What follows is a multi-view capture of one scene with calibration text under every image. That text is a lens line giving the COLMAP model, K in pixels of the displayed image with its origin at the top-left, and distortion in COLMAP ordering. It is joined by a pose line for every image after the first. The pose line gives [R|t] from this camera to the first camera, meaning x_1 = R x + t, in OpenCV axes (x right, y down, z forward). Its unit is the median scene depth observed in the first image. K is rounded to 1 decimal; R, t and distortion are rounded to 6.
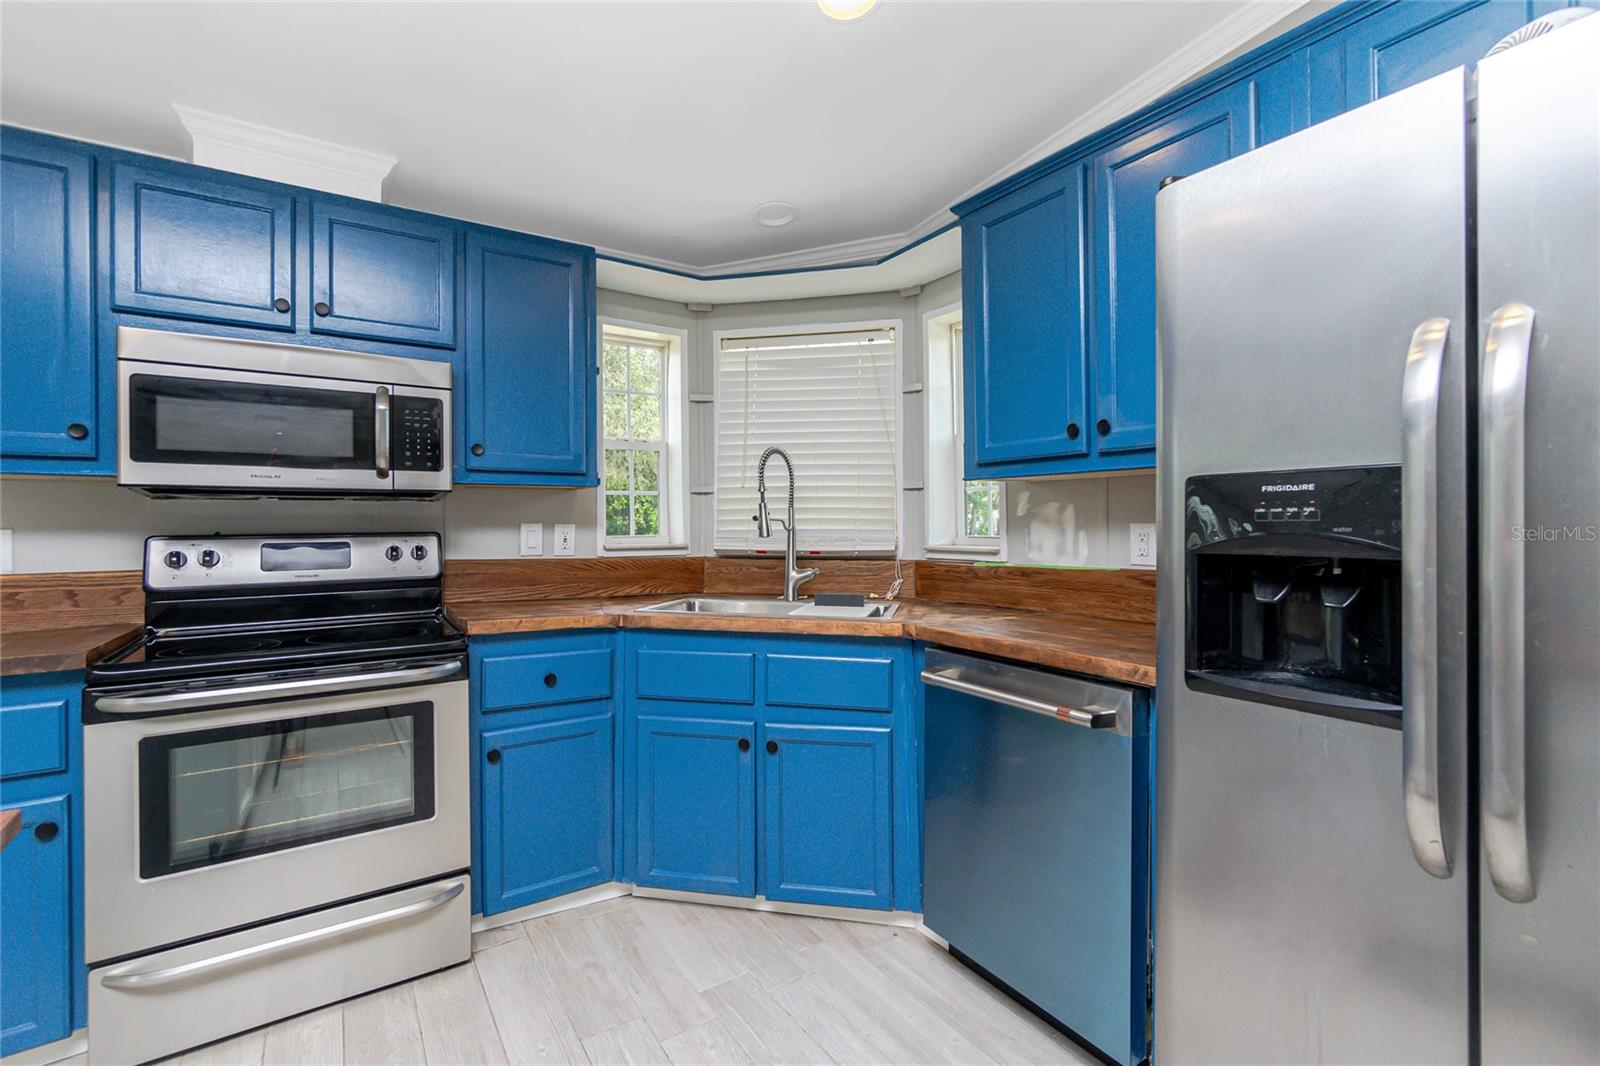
lens RADIAL K [[713.5, 0, 801.8], [0, 713.5, 518.5], [0, 0, 1]] dist [-0.003977, -0.000319]
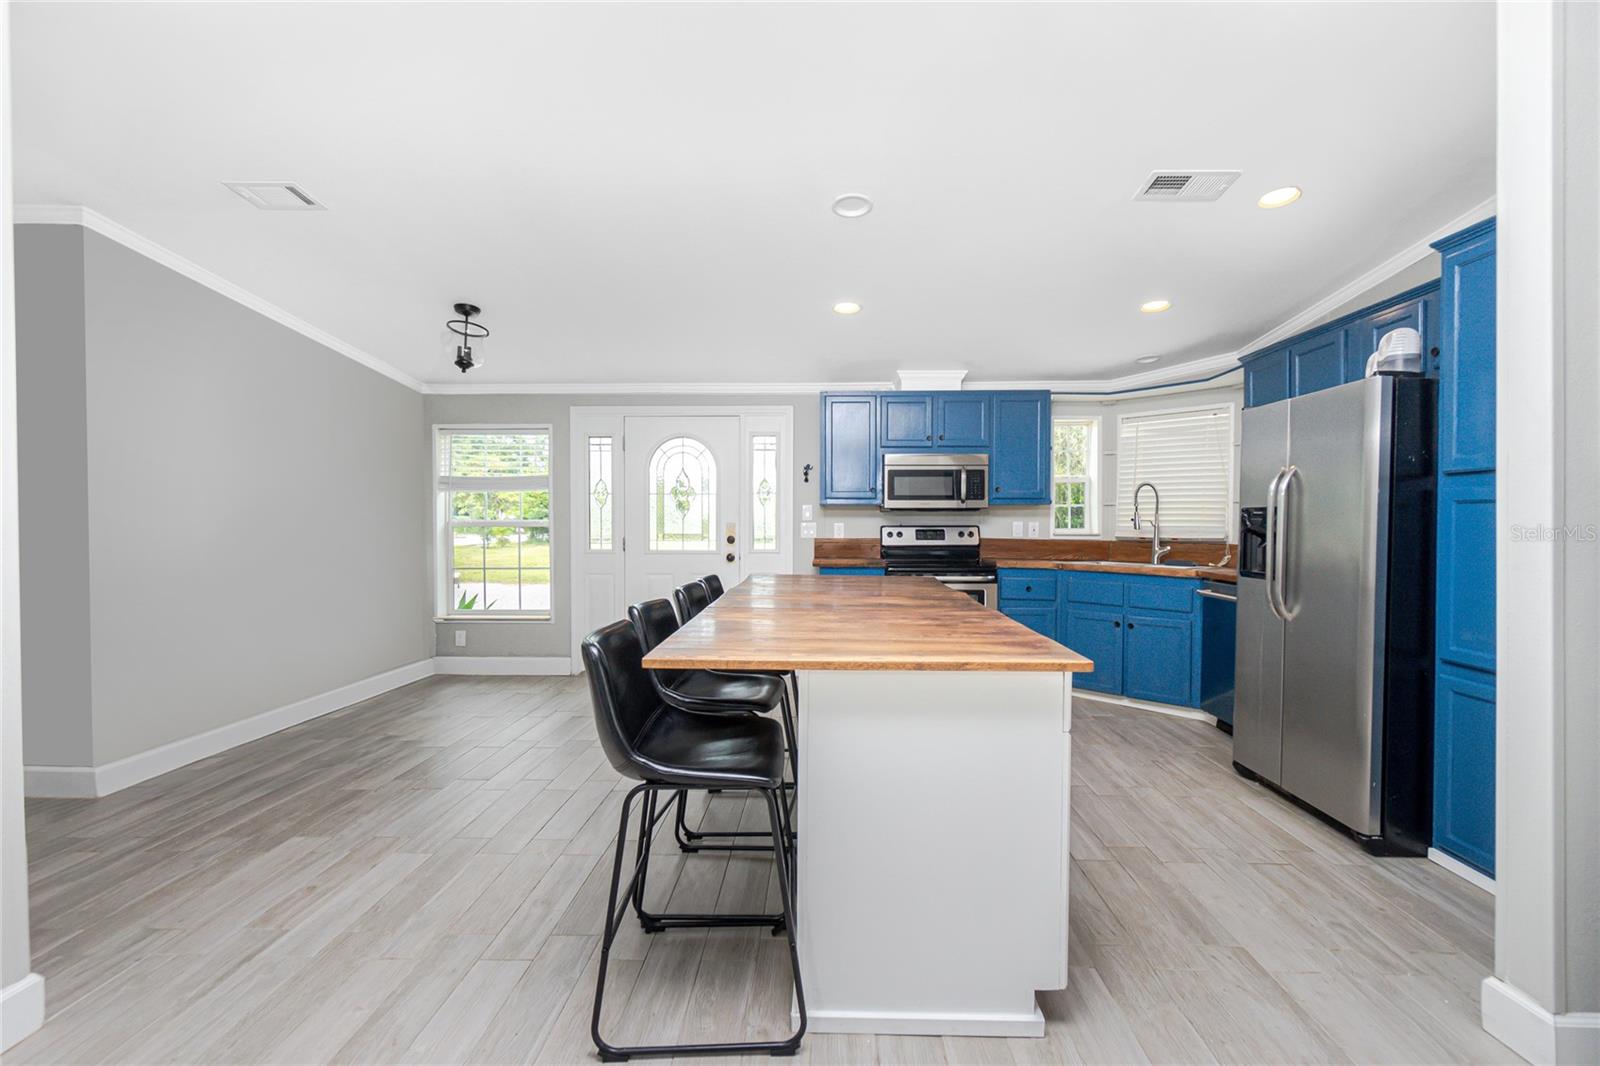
lens RADIAL K [[713.5, 0, 798.3], [0, 713.5, 533.4], [0, 0, 1]] dist [-0.003977, -0.000319]
pose [[0.812519, 0.014861, -0.582745, 0.385296], [-0.001208, 0.999716, 0.023810, -0.009484], [0.582934, -0.018643, 0.812306, -1.305100]]
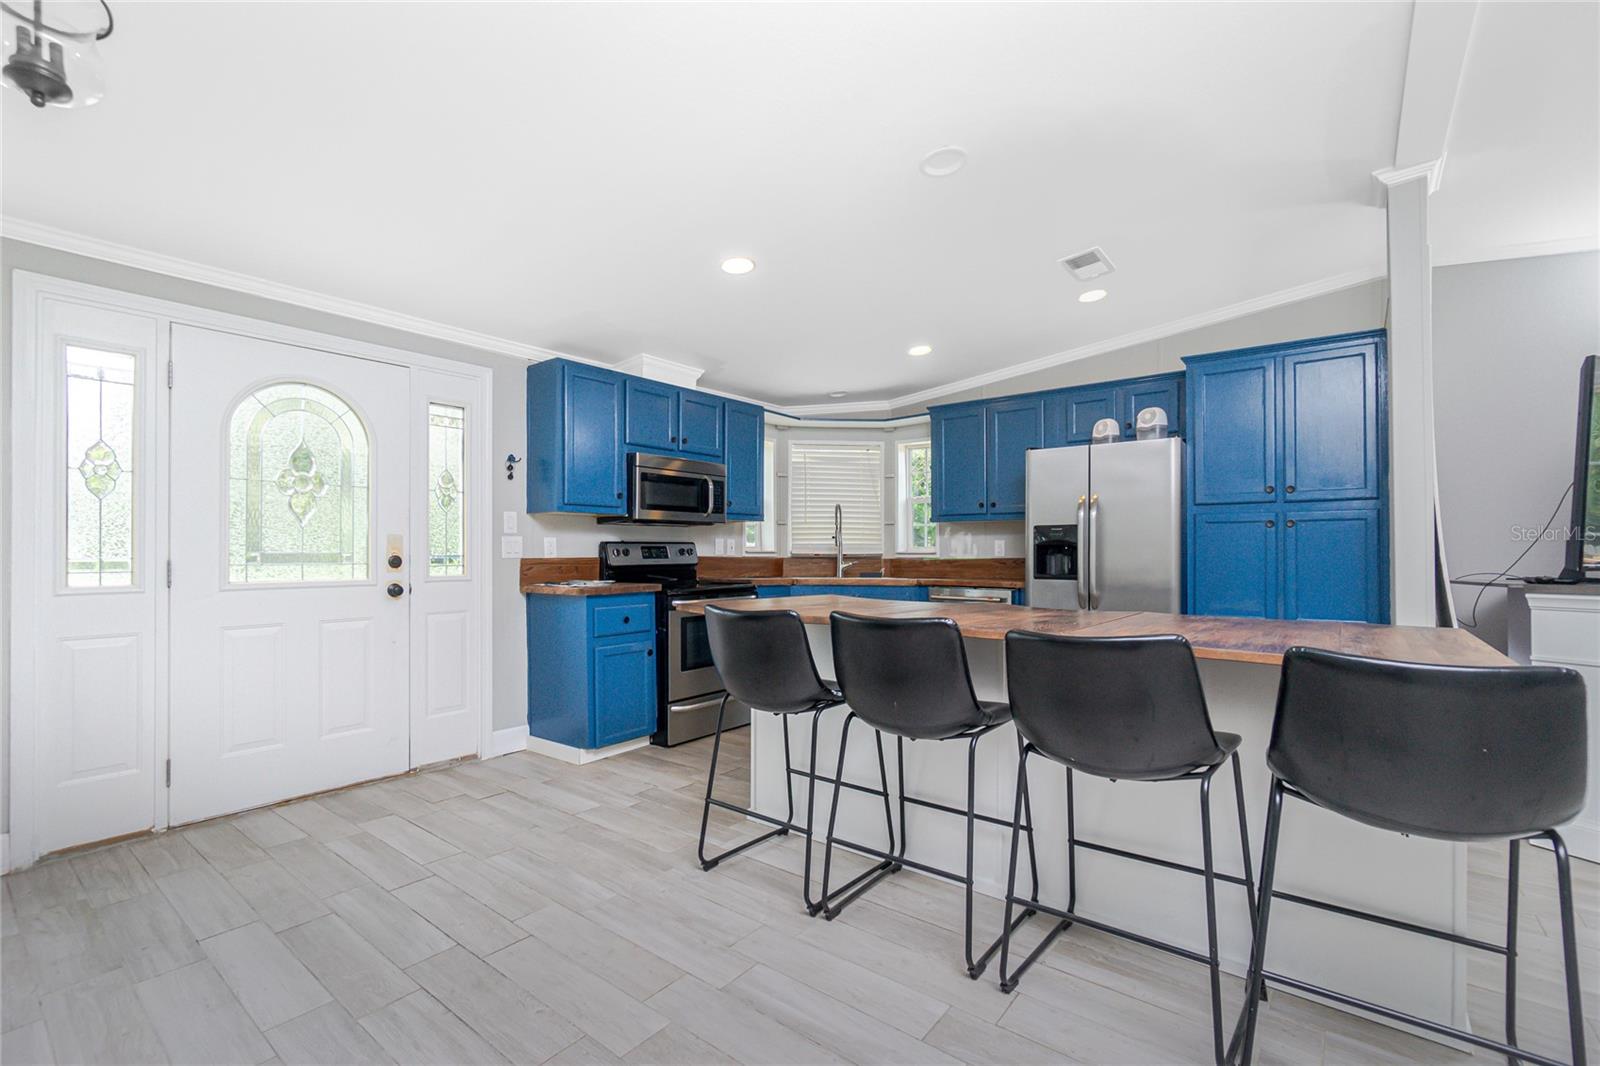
lens RADIAL K [[713.5, 0, 816.2], [0, 713.5, 553.4], [0, 0, 1]] dist [-0.003977, -0.000319]
pose [[0.949065, 0.004315, 0.315051, -0.917633], [-0.007517, 0.999932, 0.008950, 0.034063], [-0.314990, -0.010862, 0.949033, -1.182741]]
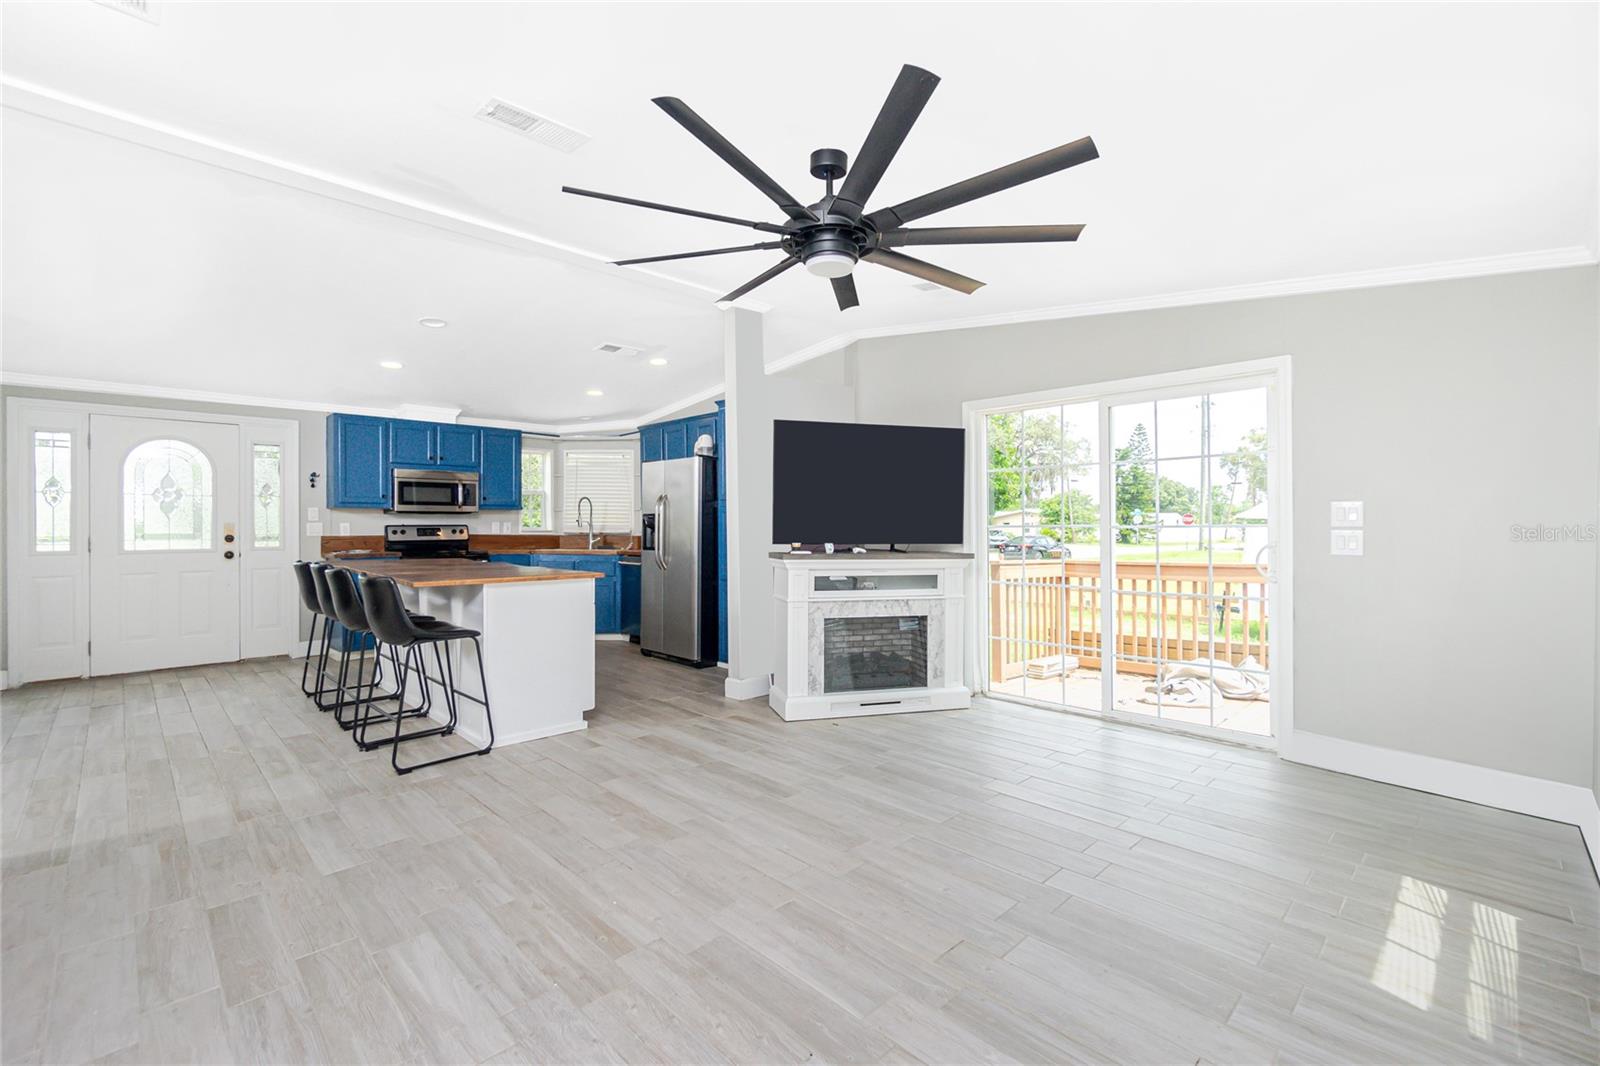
lens RADIAL K [[713.5, 0, 806.1], [0, 713.5, 529.5], [0, 0, 1]] dist [-0.003977, -0.000319]
pose [[0.982418, 0.003083, 0.186672, 0.378444], [-0.005145, 0.999931, 0.010568, -0.000868], [-0.186626, -0.011342, 0.982366, -2.495567]]
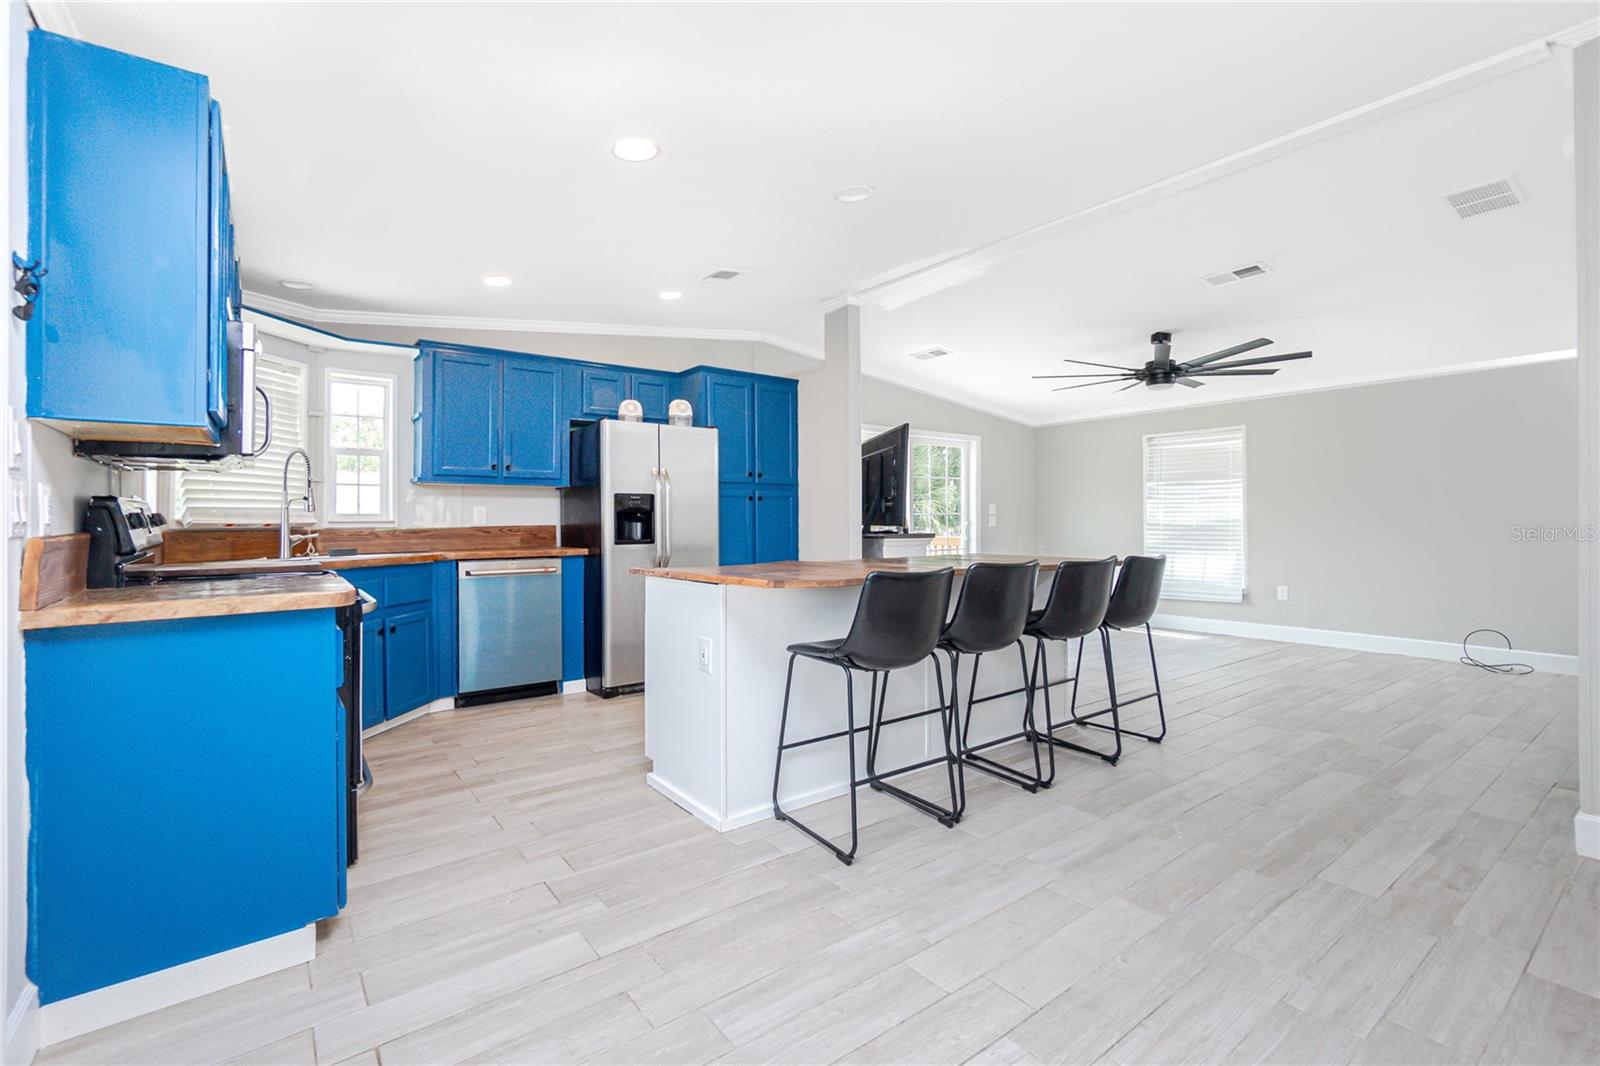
lens RADIAL K [[713.5, 0, 771.7], [0, 713.5, 510.4], [0, 0, 1]] dist [-0.003977, -0.000319]
pose [[-0.049486, 0.019012, 0.998594, -1.794151], [-0.003362, 0.999810, -0.019201, 0.057473], [-0.998769, -0.004307, -0.049413, 0.158873]]
